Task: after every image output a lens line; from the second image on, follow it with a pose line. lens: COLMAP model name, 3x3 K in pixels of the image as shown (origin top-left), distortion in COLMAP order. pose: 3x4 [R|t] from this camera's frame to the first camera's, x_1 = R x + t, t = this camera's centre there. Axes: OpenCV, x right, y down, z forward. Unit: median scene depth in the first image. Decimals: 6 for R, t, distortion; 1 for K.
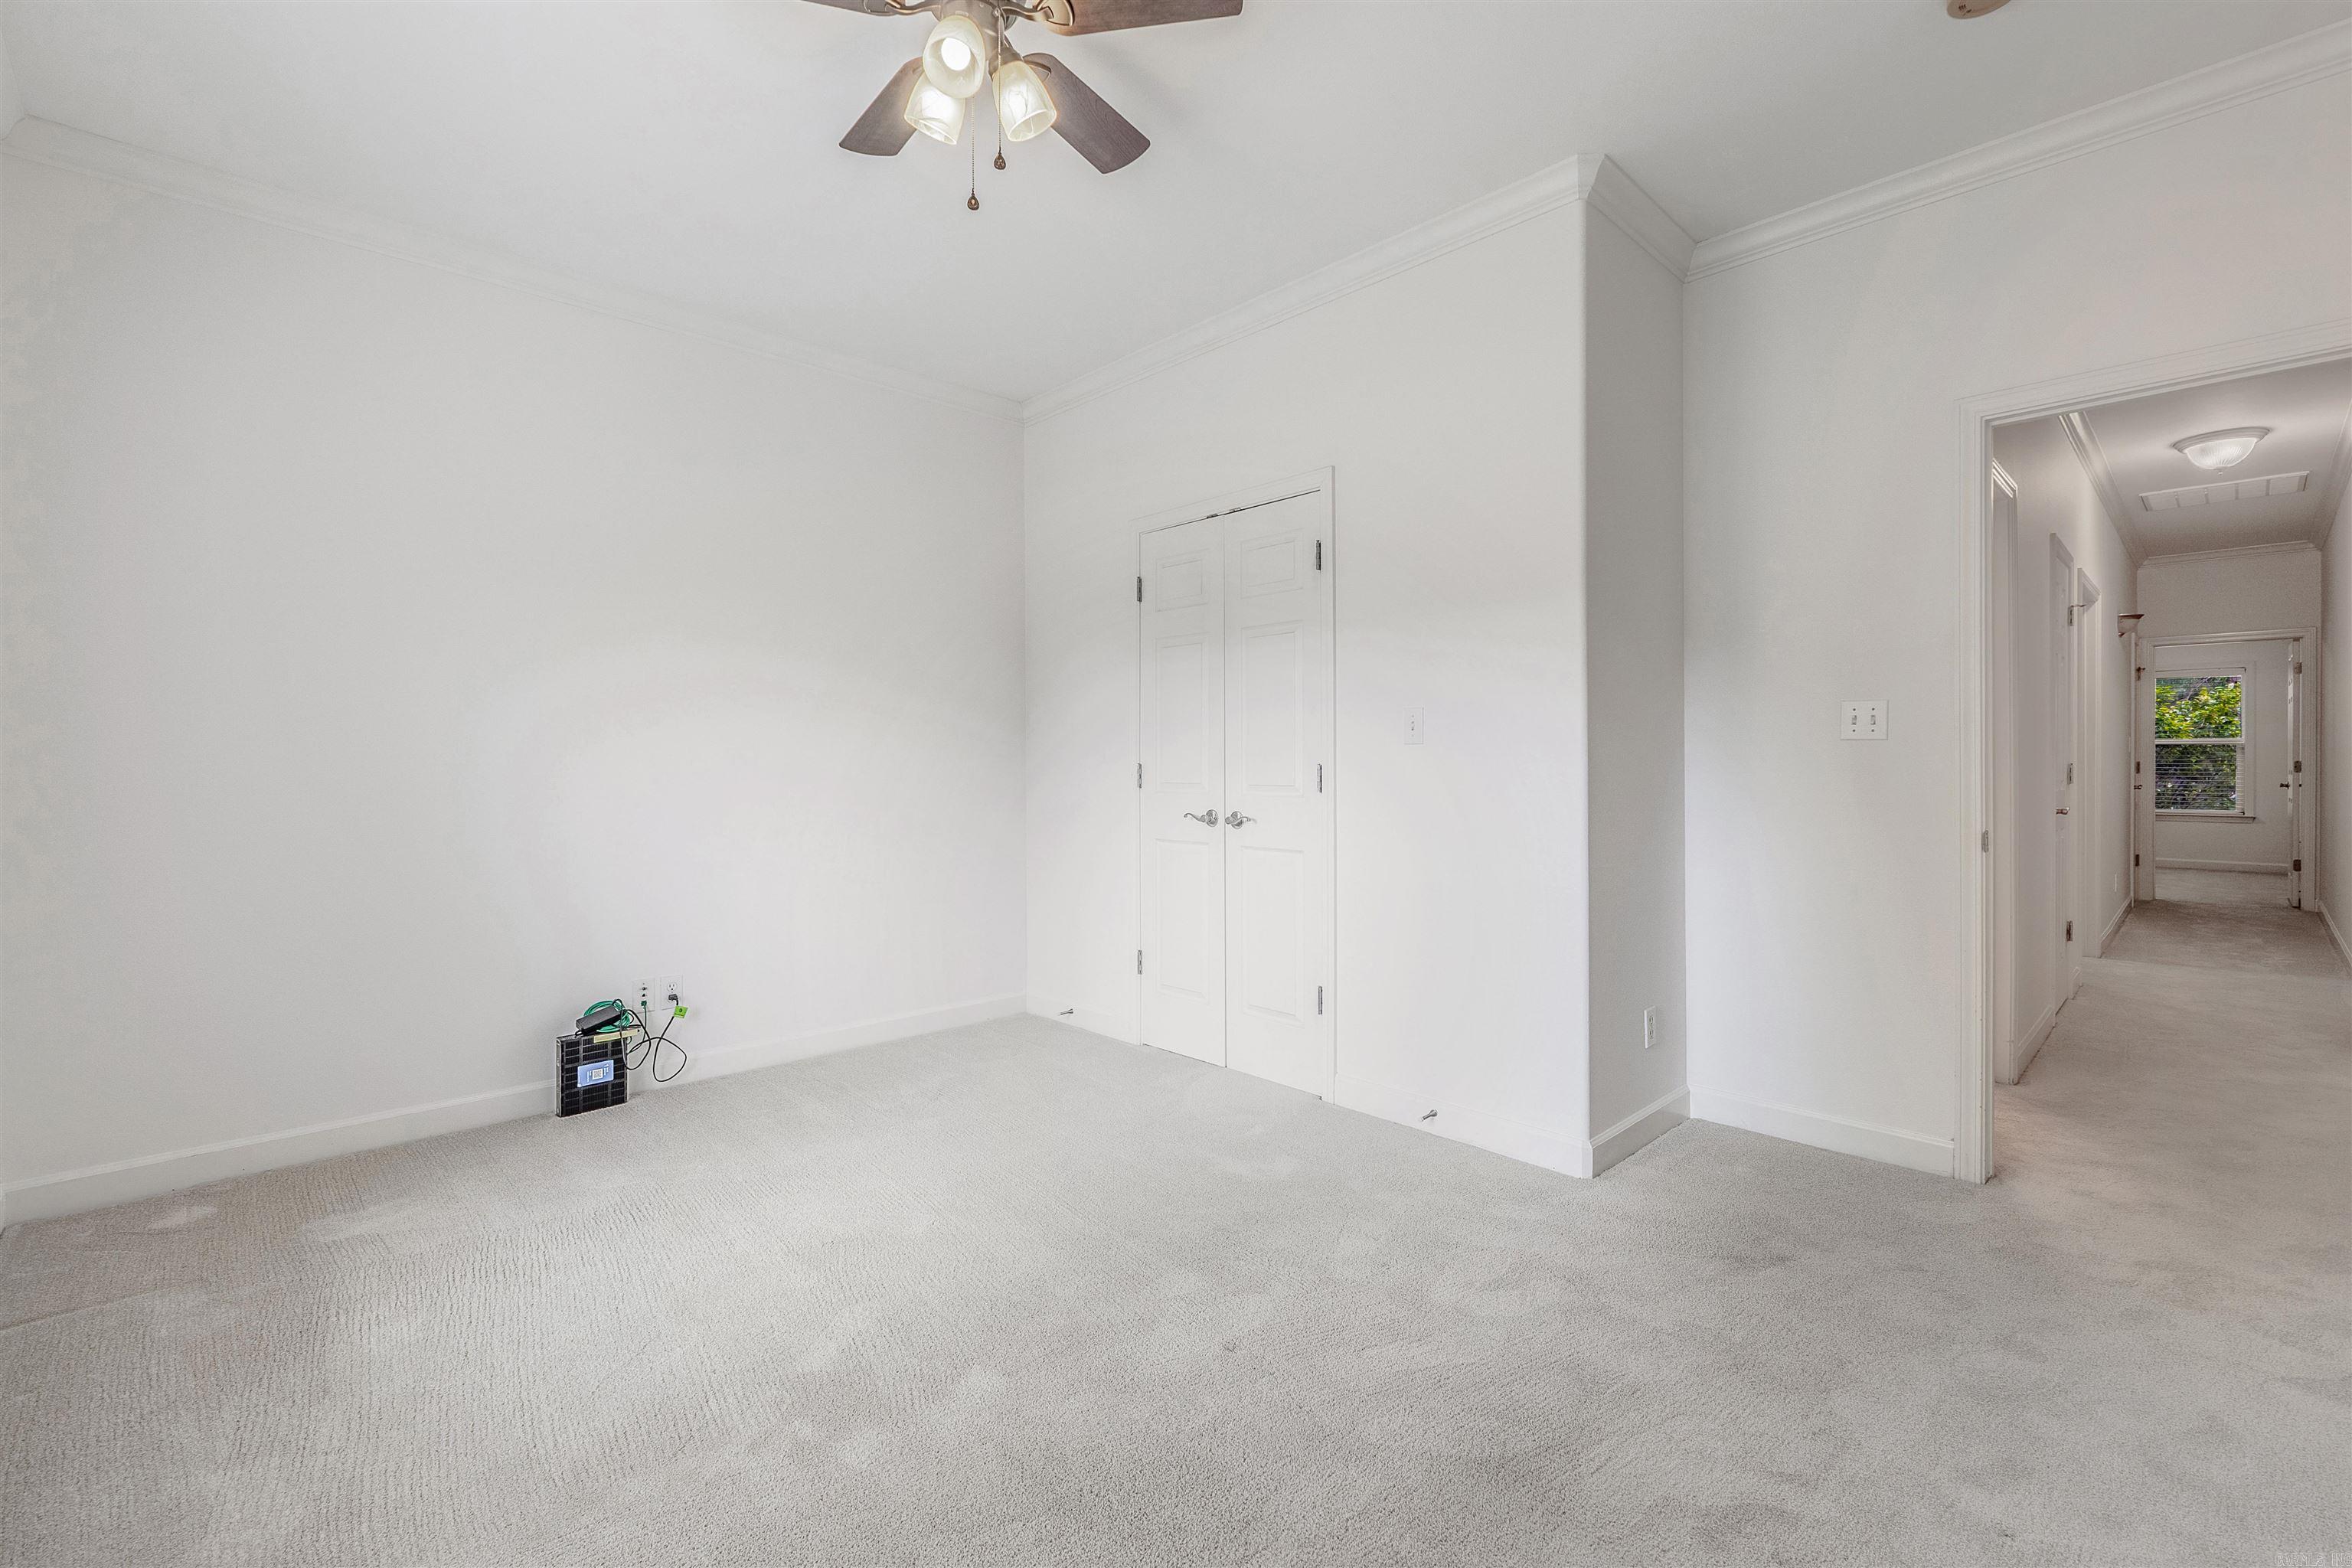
lens RADIAL K [[1024.1, 0, 1171.1], [0, 1024.1, 795.9], [0, 0, 1]] dist [-0.000561, -0.000021]
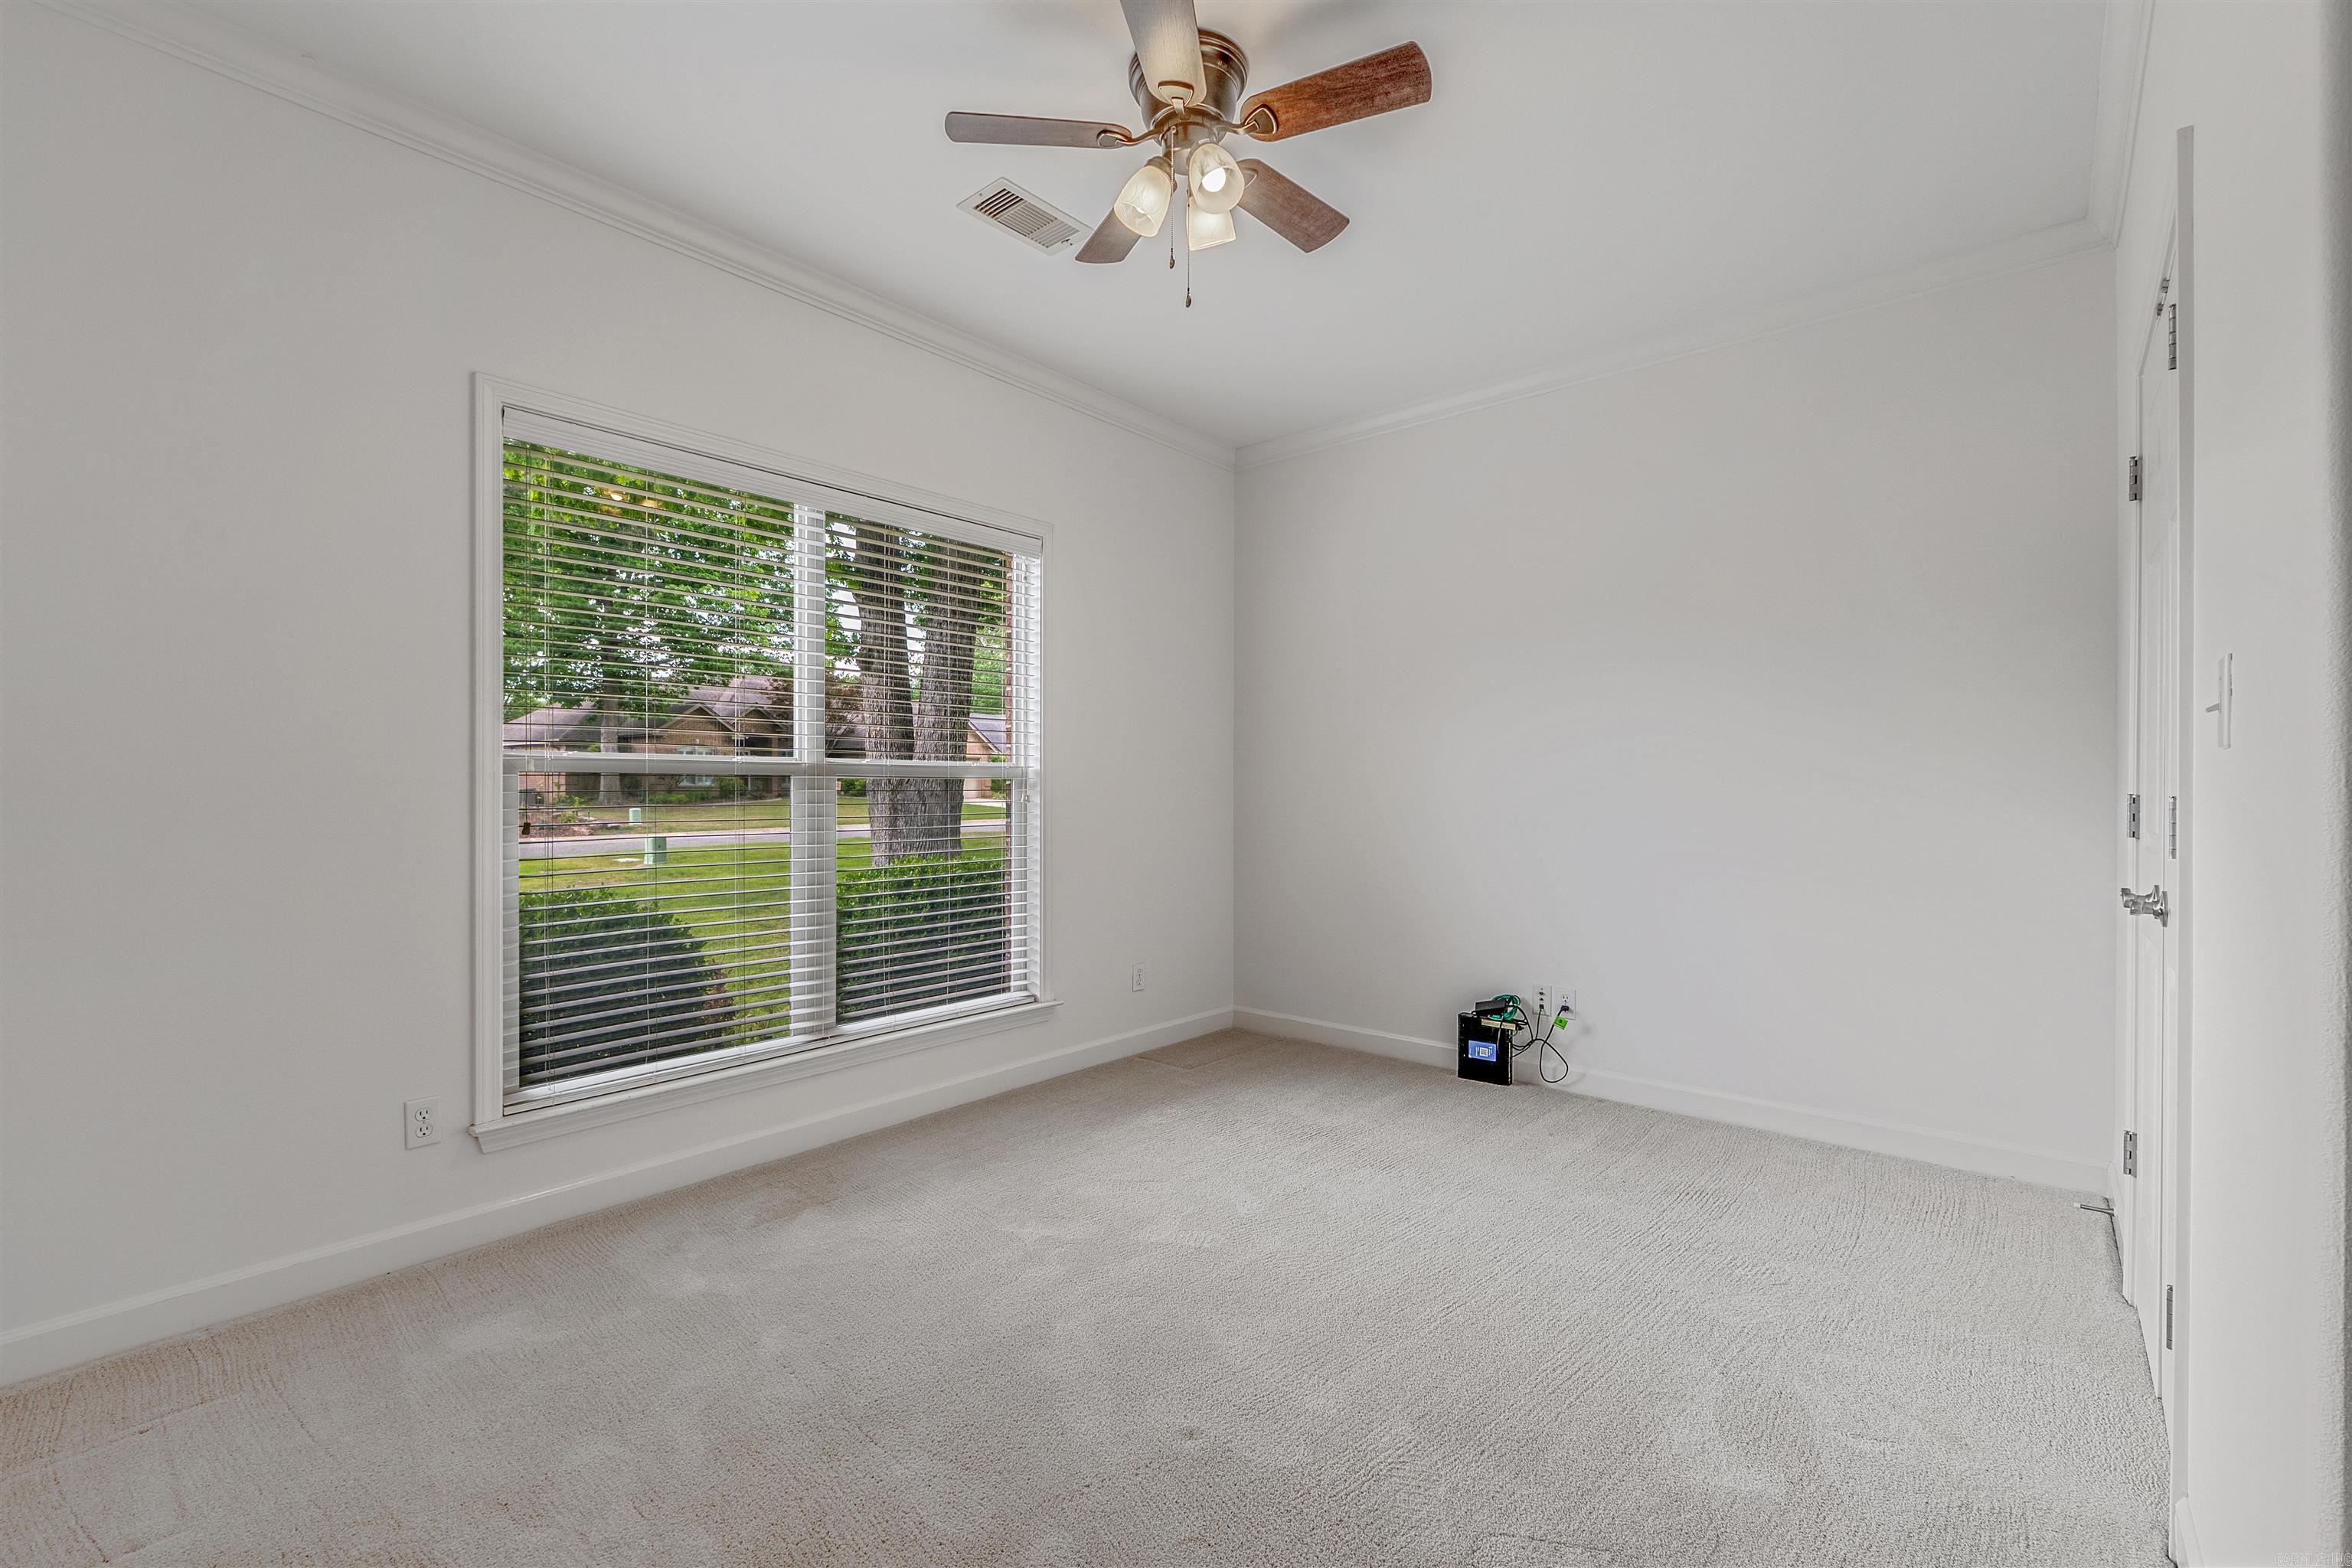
lens RADIAL K [[1017.3, 0, 1180.8], [0, 1017.3, 776.6], [0, 0, 1]] dist [-0.001811, -0.000263]
pose [[0.101354, -0.000871, -0.994850, 0.574789], [-0.034168, 0.999407, -0.004356, -0.029918], [0.994264, 0.034433, 0.101264, 0.520629]]
